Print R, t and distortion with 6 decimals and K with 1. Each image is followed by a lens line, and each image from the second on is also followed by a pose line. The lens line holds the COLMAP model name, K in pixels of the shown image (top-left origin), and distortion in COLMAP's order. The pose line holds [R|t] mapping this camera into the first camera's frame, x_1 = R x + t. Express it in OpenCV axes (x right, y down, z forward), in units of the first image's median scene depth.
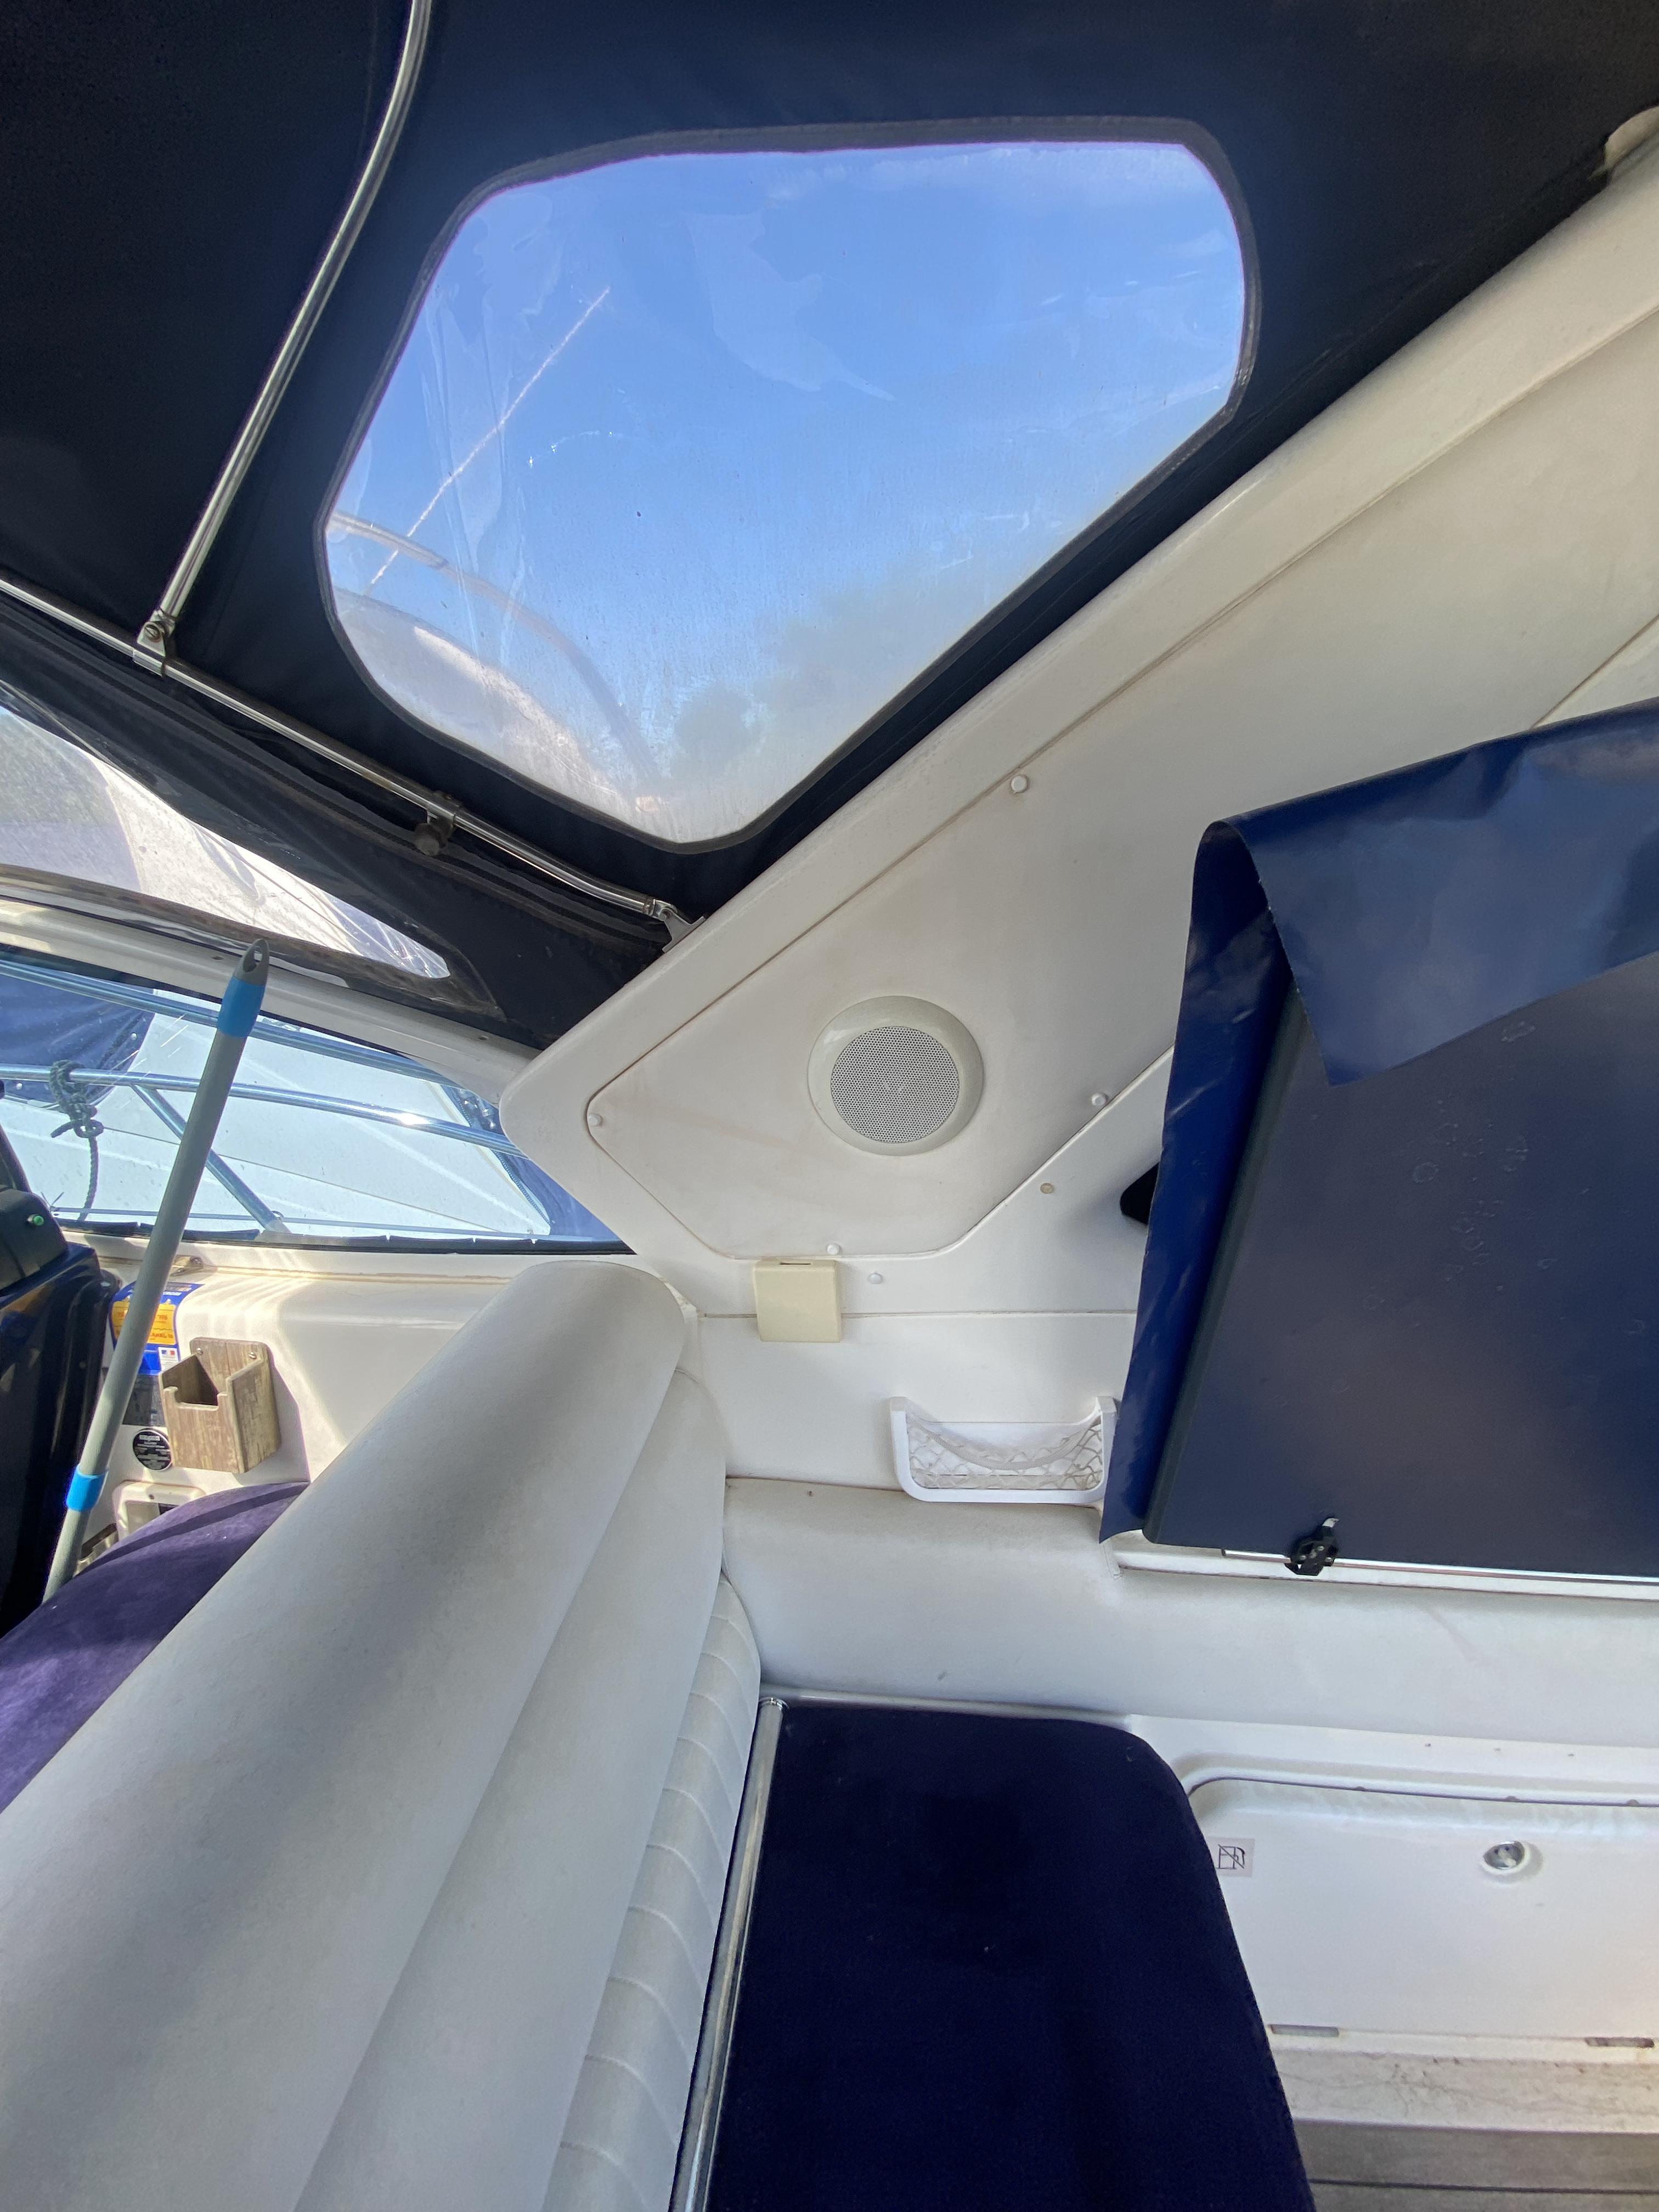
lens RADIAL K [[924.2, 0, 841.7], [0, 924.2, 1110.5], [0, 0, 1]] dist [-0.001857, -0.000293]
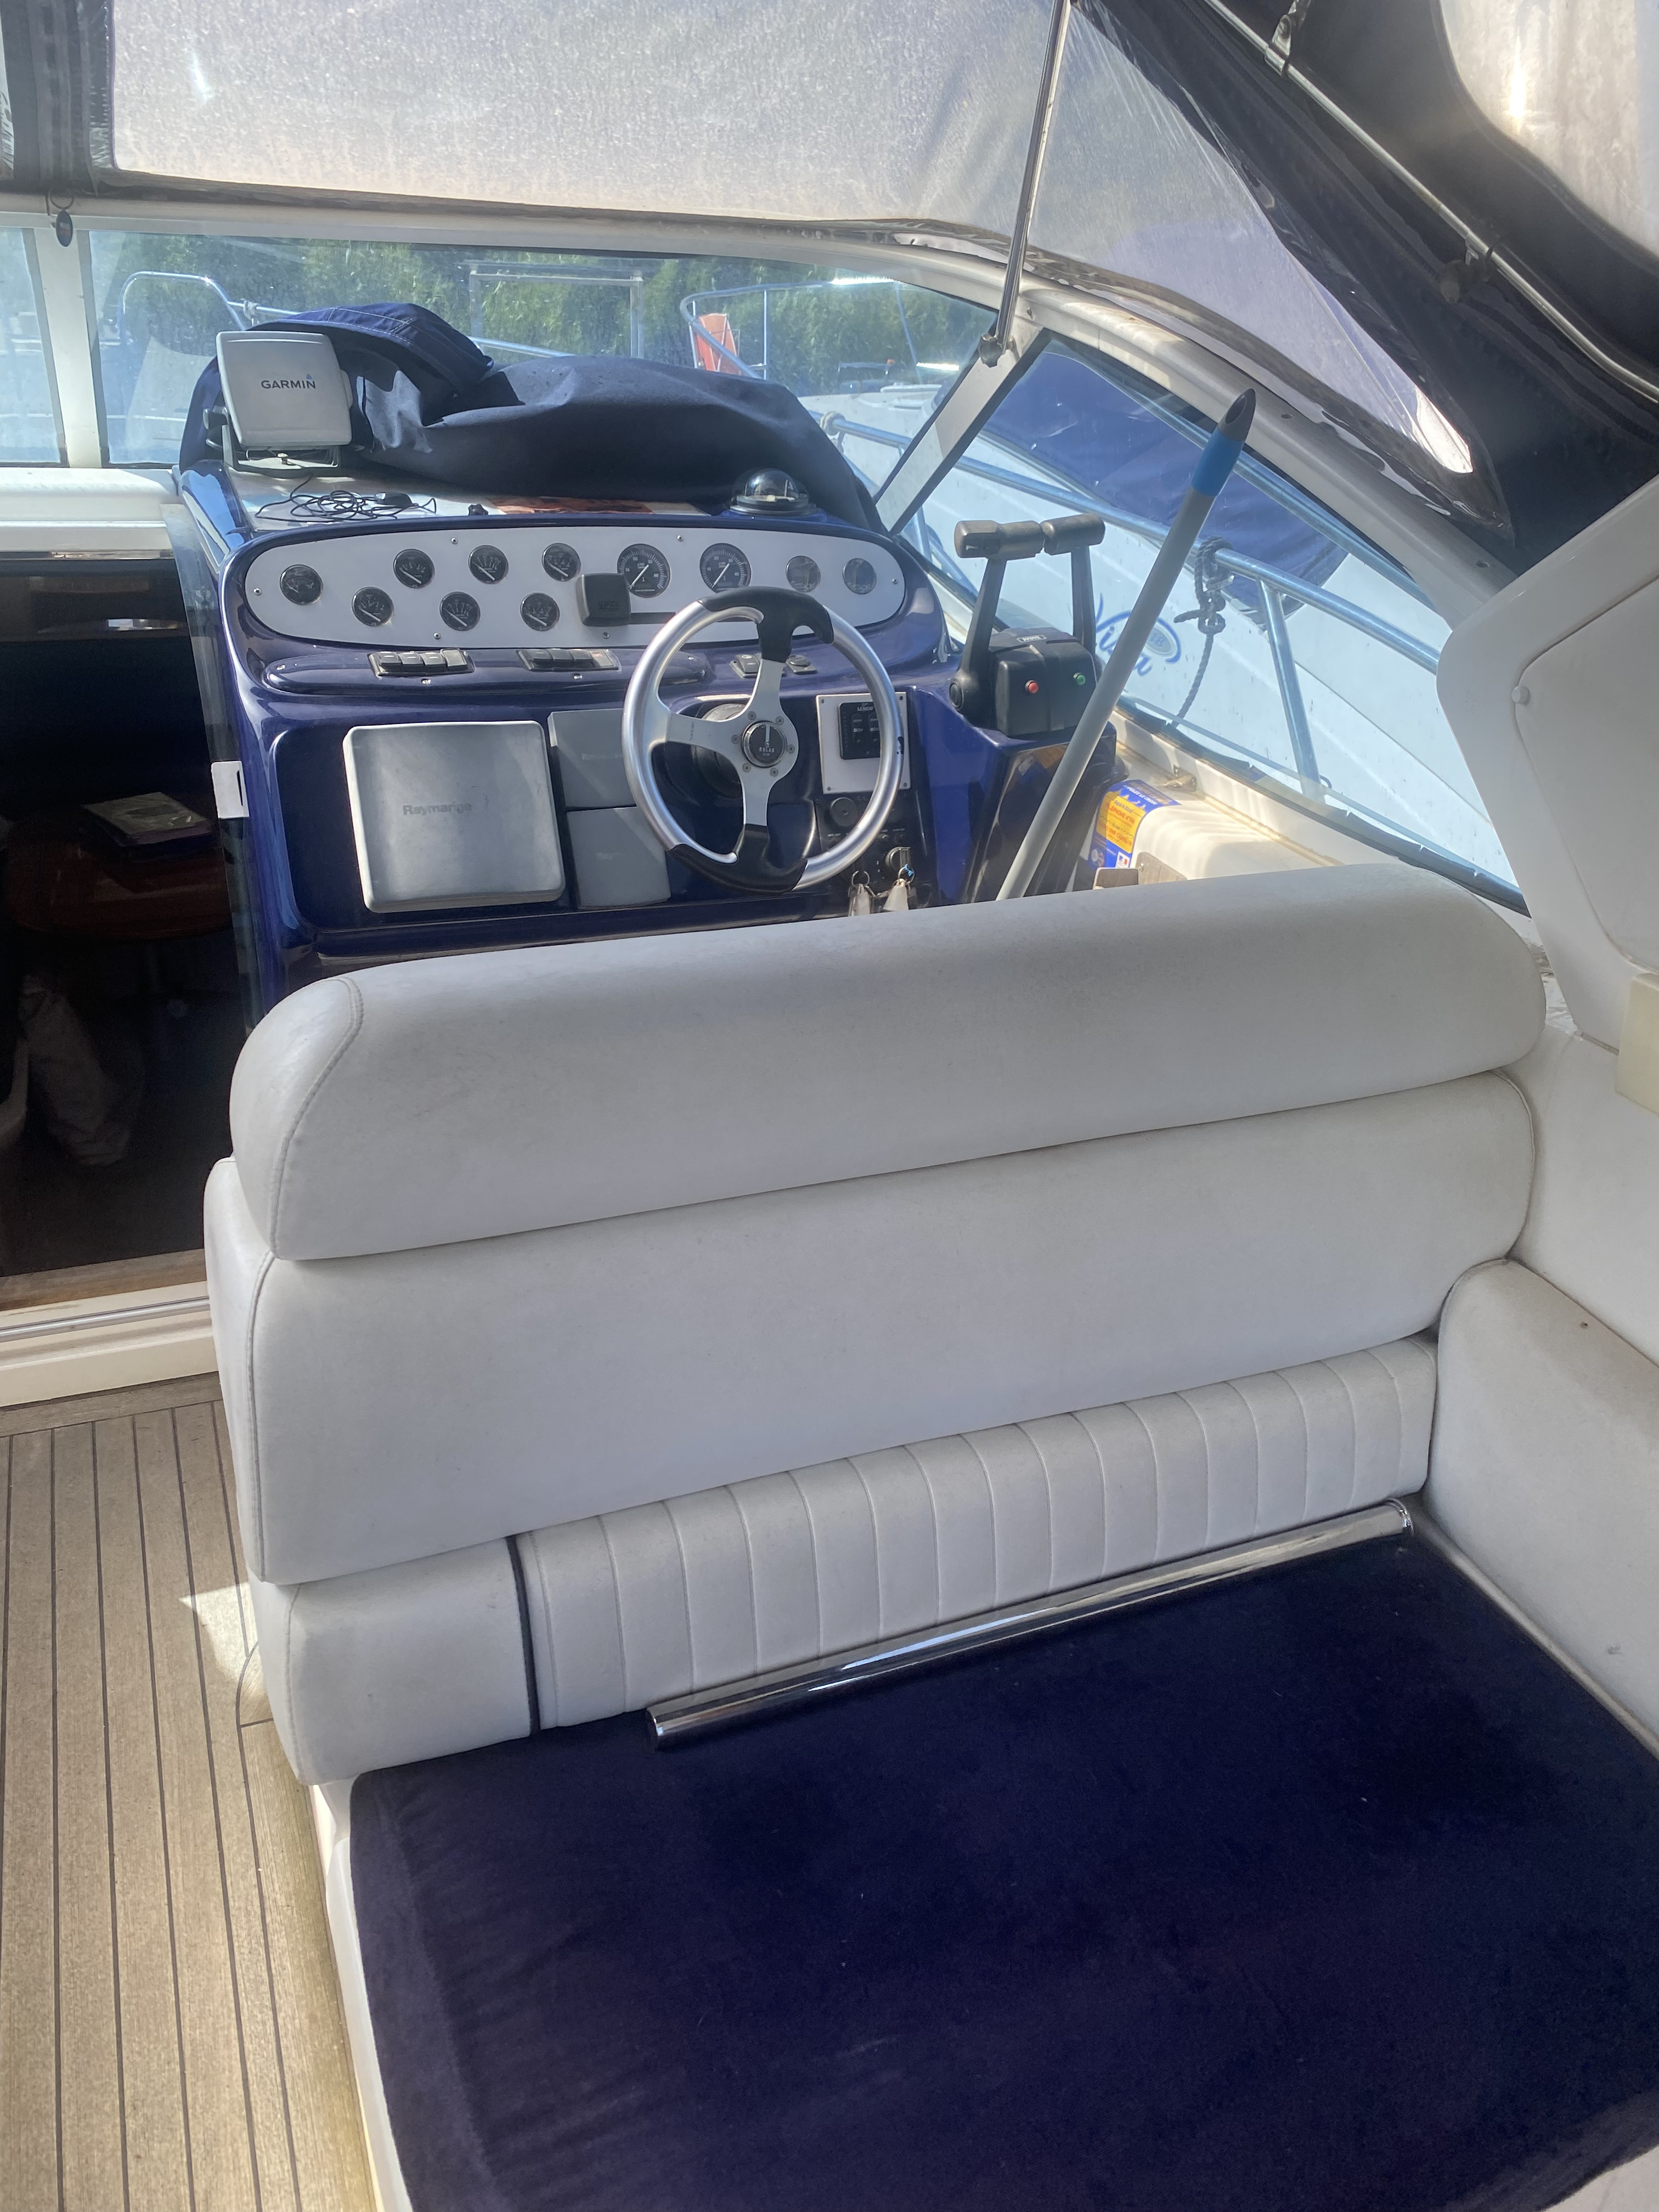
lens RADIAL K [[1741.6, 0, 805.7], [0, 1741.6, 1098.8], [0, 0, 1]] dist [0.017971, -0.001570]
pose [[0.449496, 0.419730, -0.788530, 0.663650], [-0.294565, 0.903005, 0.312750, 0.031610], [0.843318, 0.091694, 0.529535, -0.179935]]
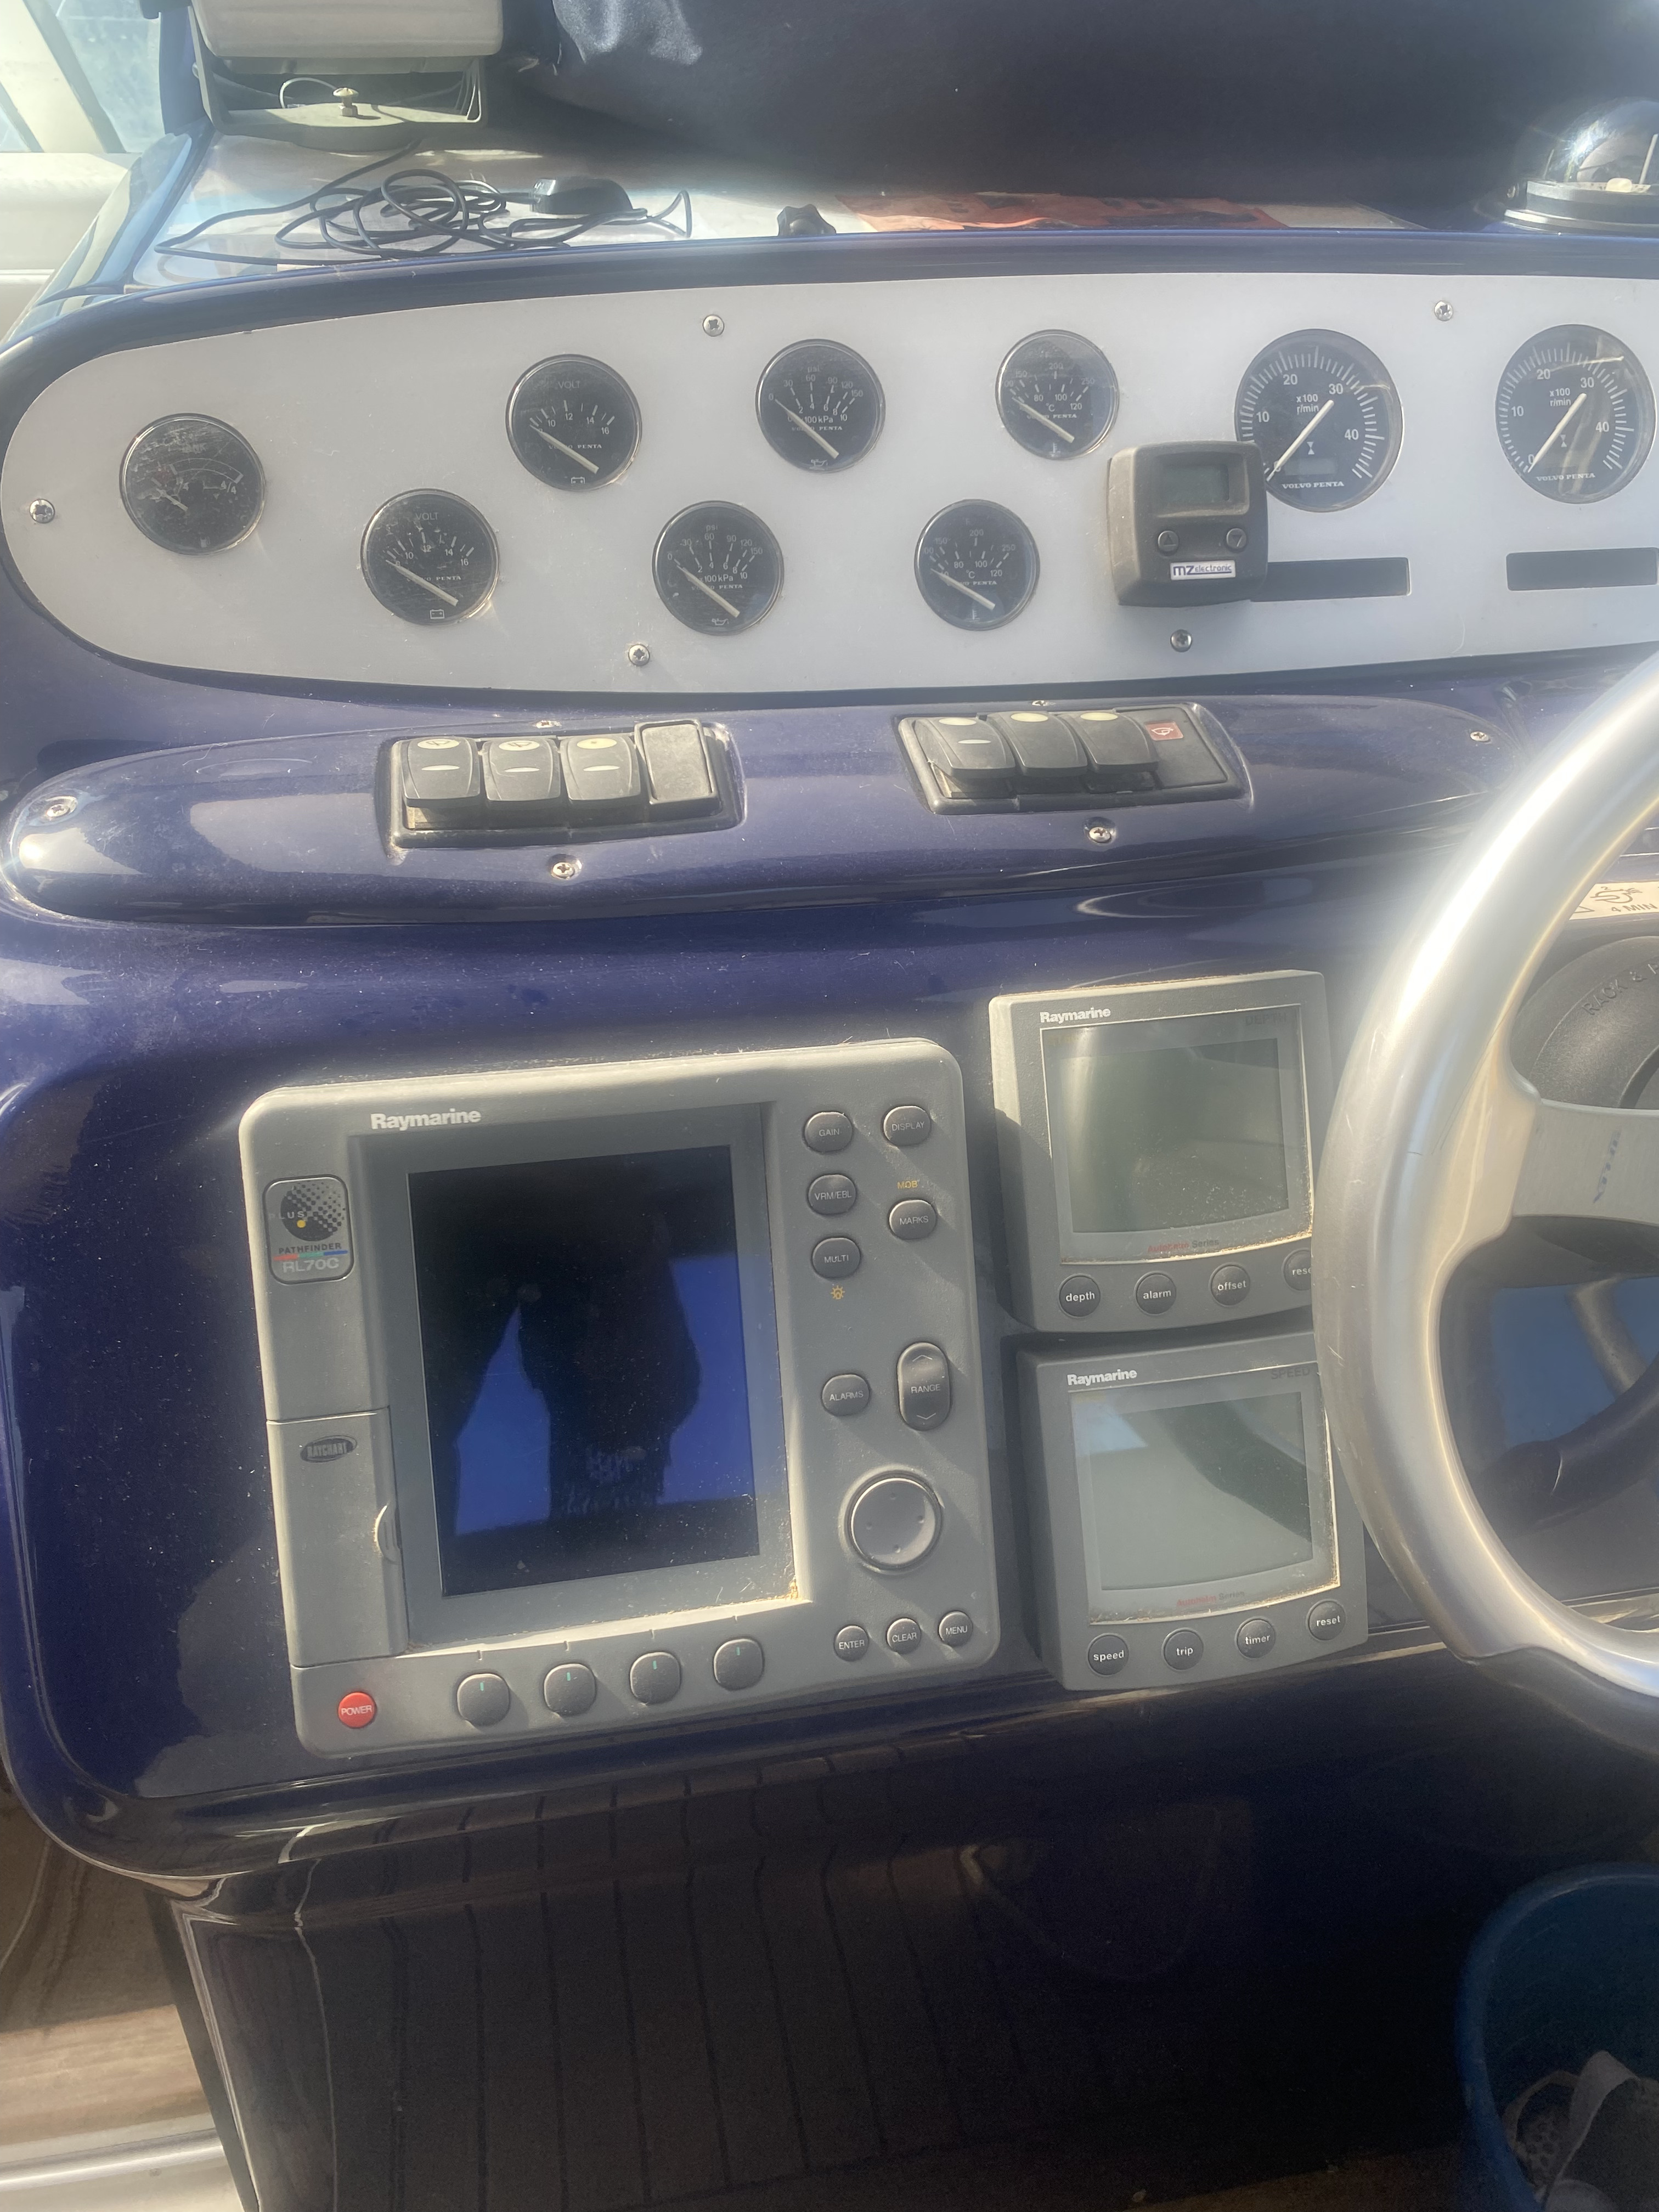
lens RADIAL K [[1780.9, 0, 833.7], [0, 1780.9, 1087.0], [0, 0, 1]] dist [0.061885, -0.093355]
pose [[0.277644, 0.528033, -0.802555, -0.742674], [-0.281378, 0.843460, 0.457604, 0.127240], [0.918553, 0.098771, 0.382759, 0.317643]]
